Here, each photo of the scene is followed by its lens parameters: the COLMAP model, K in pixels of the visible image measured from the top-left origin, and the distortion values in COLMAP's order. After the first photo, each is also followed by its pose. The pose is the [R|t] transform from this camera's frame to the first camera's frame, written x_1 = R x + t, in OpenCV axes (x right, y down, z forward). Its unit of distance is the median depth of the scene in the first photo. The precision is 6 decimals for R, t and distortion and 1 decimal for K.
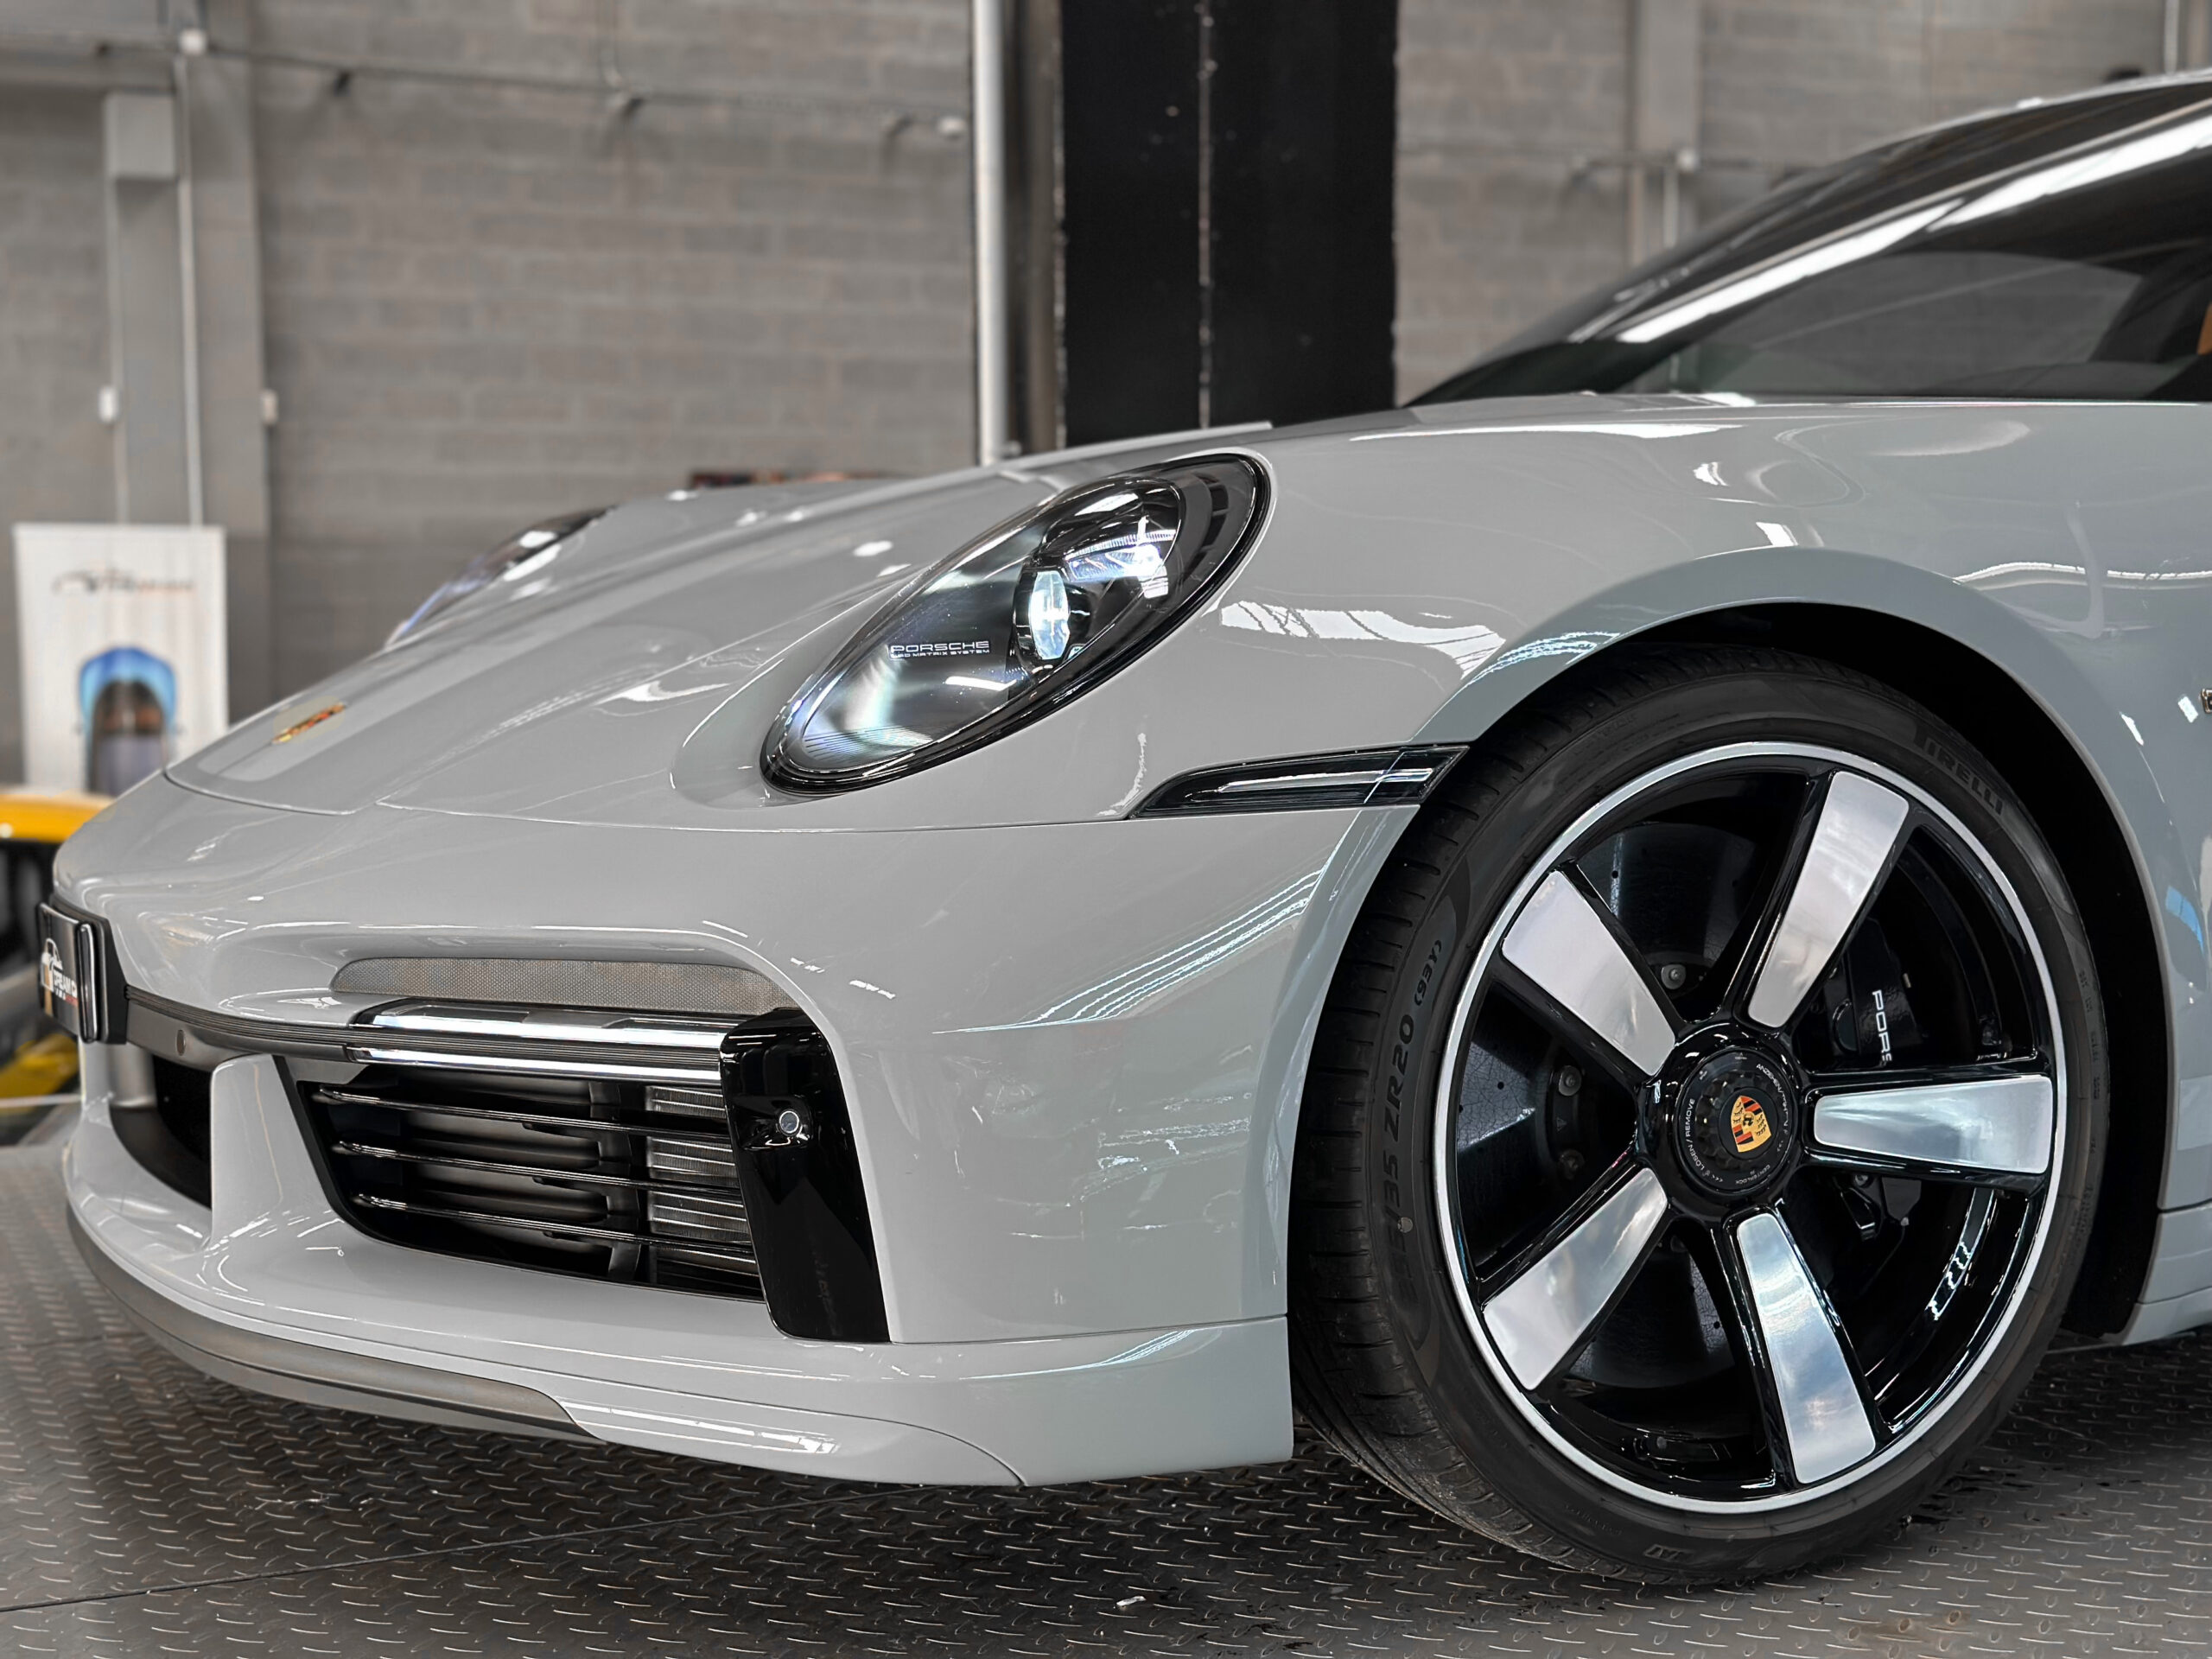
lens RADIAL K [[3079.4, 0, 1097.4], [0, 3079.4, 838.9], [0, 0, 1]] dist [0.118772, 0.000000]
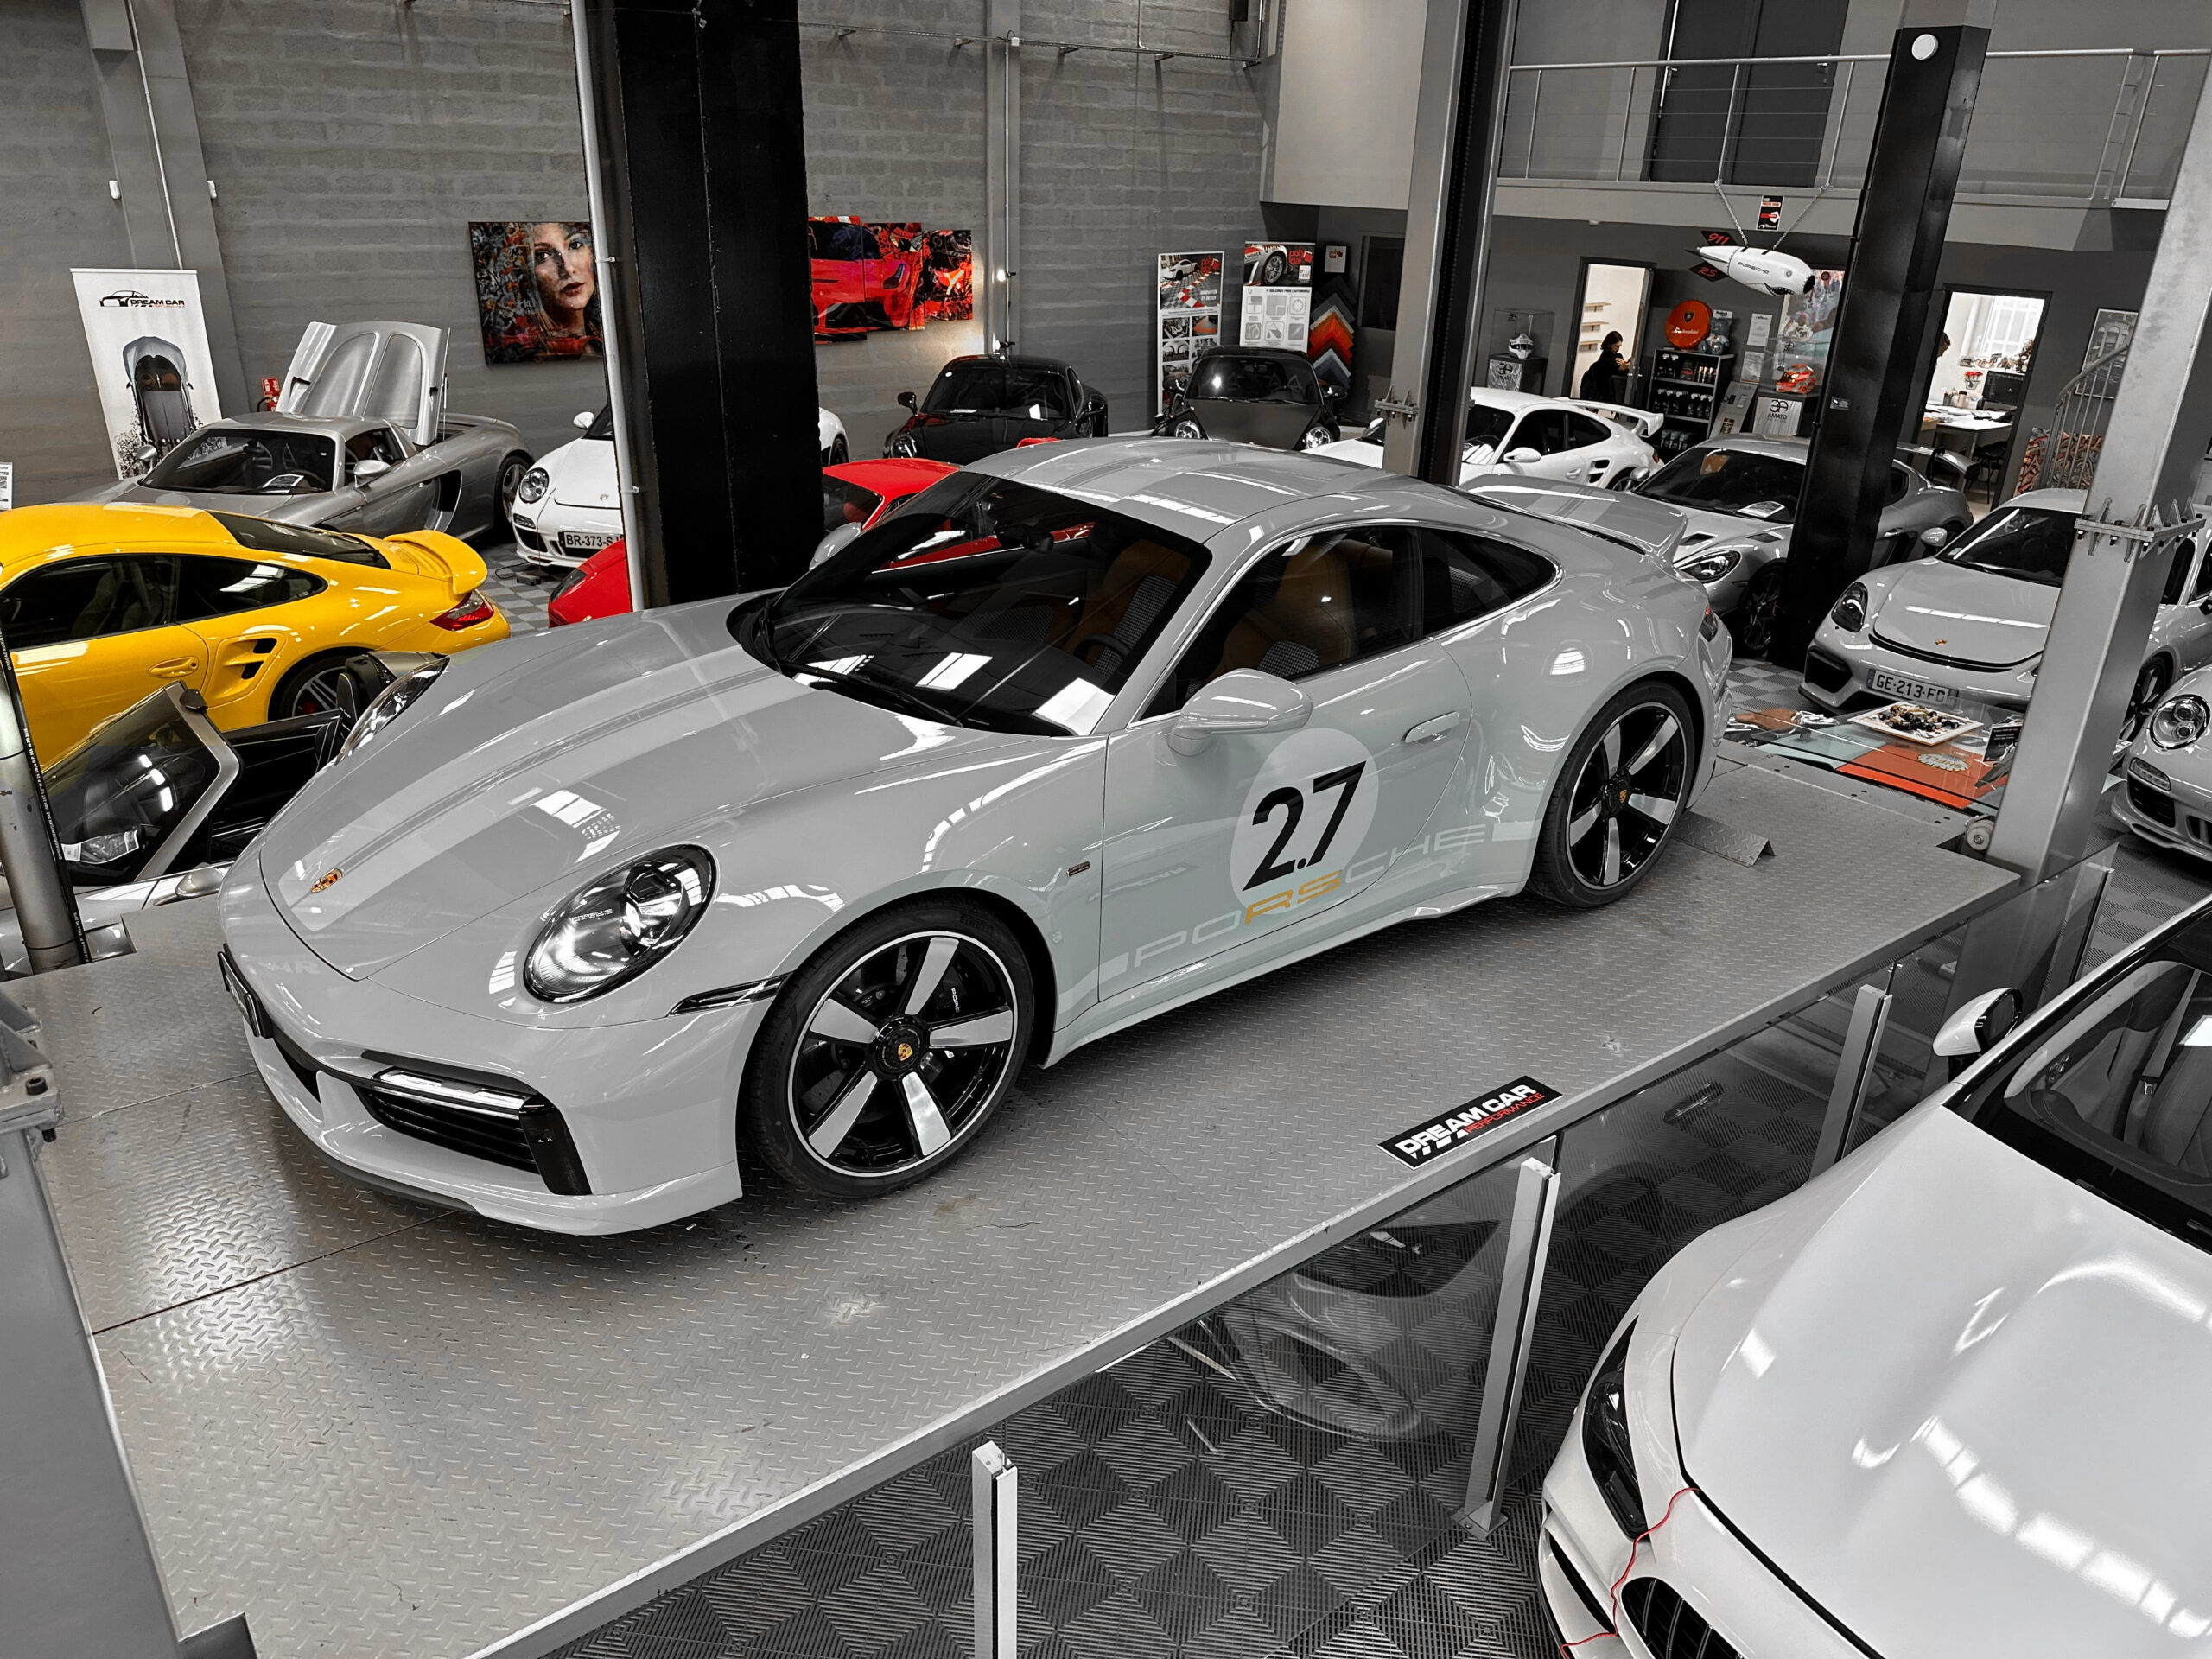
lens RADIAL K [[1551.7, 0, 1116.0], [0, 1551.7, 844.0], [0, 0, 1]] dist [0.055034, -0.067650]
pose [[0.973964, -0.060458, 0.218491, 0.094305], [-0.015822, 0.943305, 0.331549, -0.561574], [-0.226149, -0.326374, 0.917789, -0.308756]]
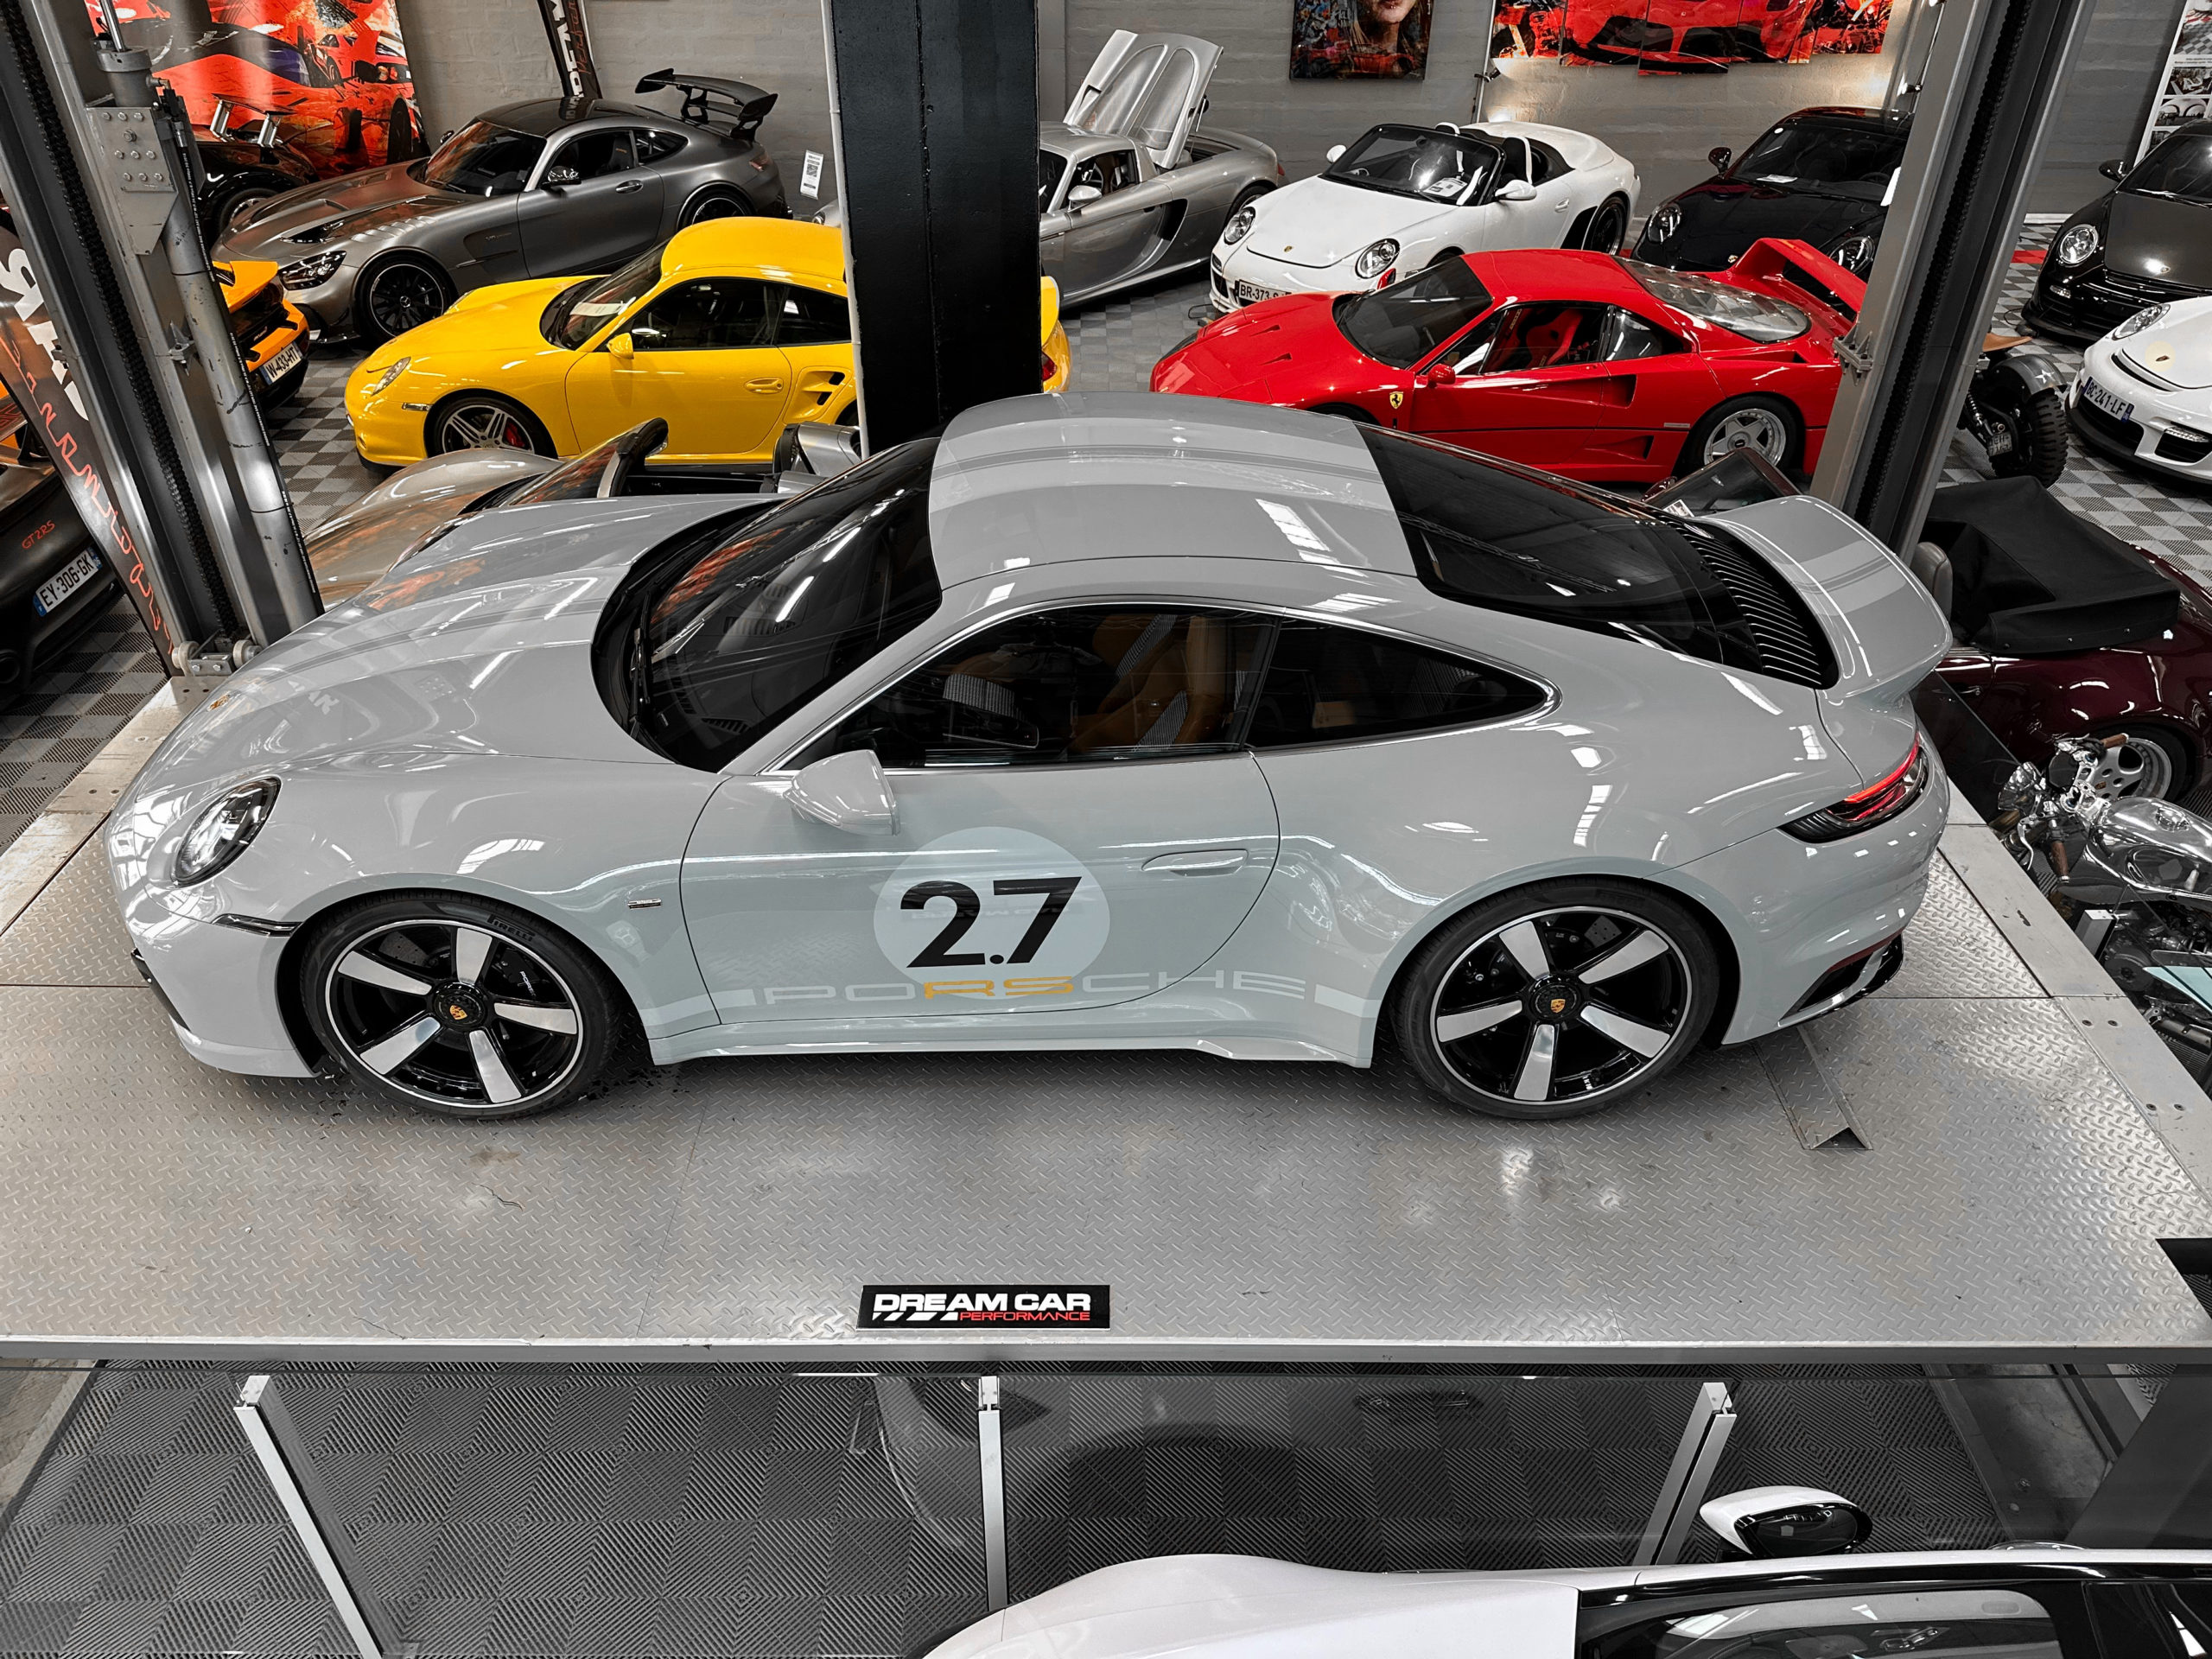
lens RADIAL K [[1551.7, 0, 1109.4], [0, 1551.7, 838.1], [0, 0, 1]] dist [0.055034, -0.067650]
pose [[0.910458, 0.249375, -0.329968, 1.252717], [-0.044495, 0.852216, 0.521294, -0.886822], [0.411201, -0.459935, 0.787003, 0.104313]]
